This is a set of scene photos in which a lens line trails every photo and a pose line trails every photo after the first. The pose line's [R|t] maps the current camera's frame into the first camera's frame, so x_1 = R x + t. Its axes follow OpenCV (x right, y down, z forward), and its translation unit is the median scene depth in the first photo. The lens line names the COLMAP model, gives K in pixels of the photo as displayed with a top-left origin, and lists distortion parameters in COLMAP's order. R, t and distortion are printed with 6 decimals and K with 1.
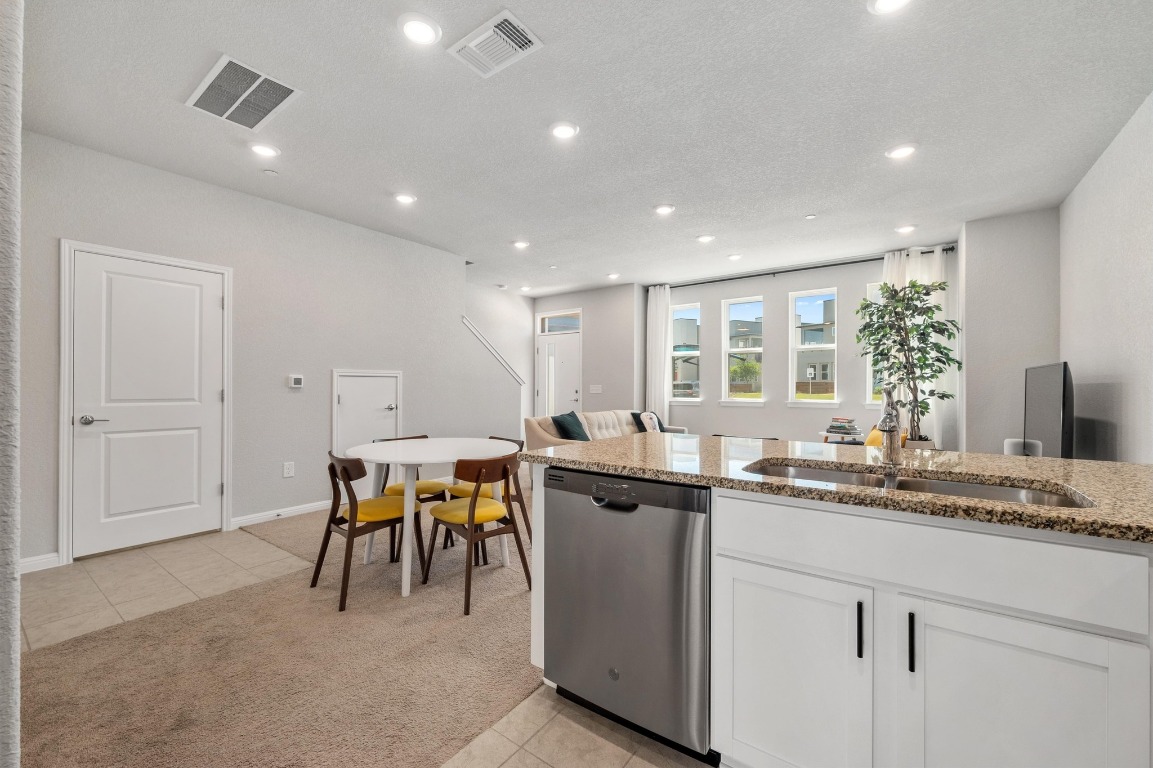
lens RADIAL K [[455.5, 0, 584.6], [0, 455.5, 387.7], [0, 0, 1]] dist [-0.003046, 0.000269]
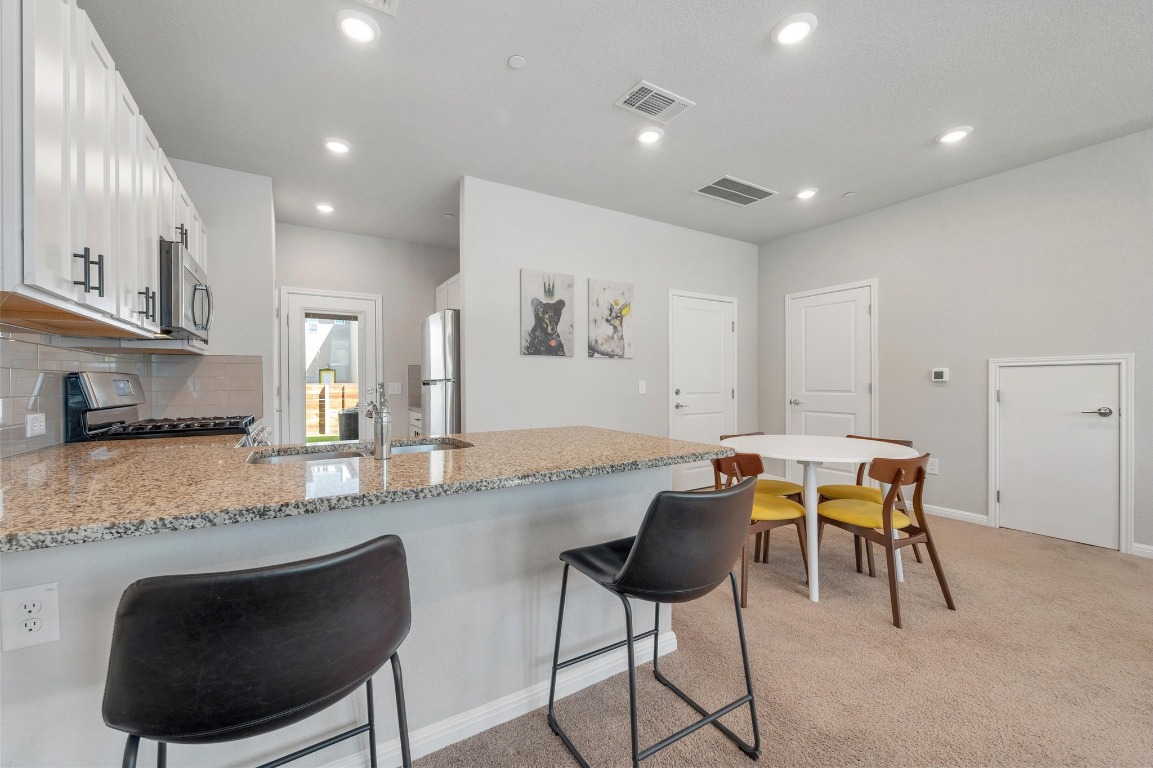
lens RADIAL K [[455.5, 0, 581.3], [0, 455.5, 379.7], [0, 0, 1]] dist [-0.003046, 0.000269]
pose [[-0.373211, 0.004257, -0.927737, 0.357180], [0.012482, 0.999922, -0.000433, -0.009112], [0.927662, -0.011741, -0.373235, 0.457918]]
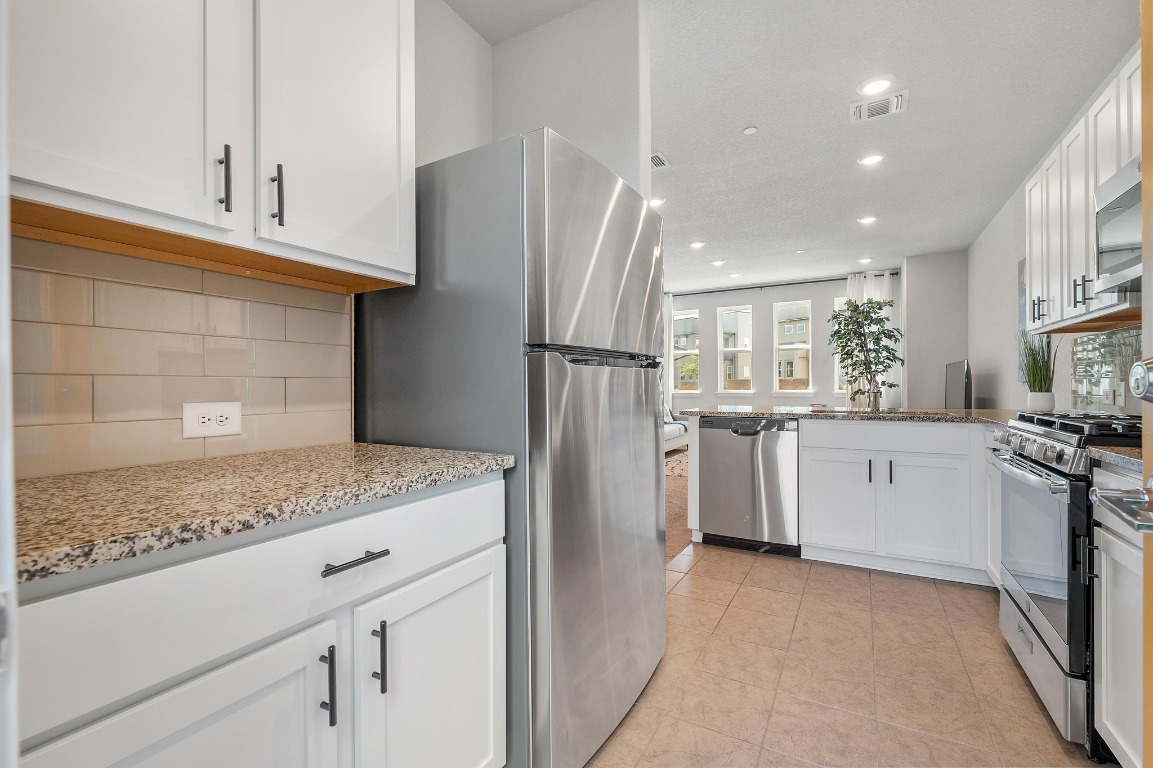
lens RADIAL K [[452.5, 0, 603.1], [0, 452.5, 385.9], [0, 0, 1]] dist [-0.004346, 0.000644]
pose [[0.994164, -0.005109, 0.107757, -0.191688], [0.004844, 0.999985, 0.002723, 0.012104], [-0.107769, -0.002185, 0.994174, -0.222863]]
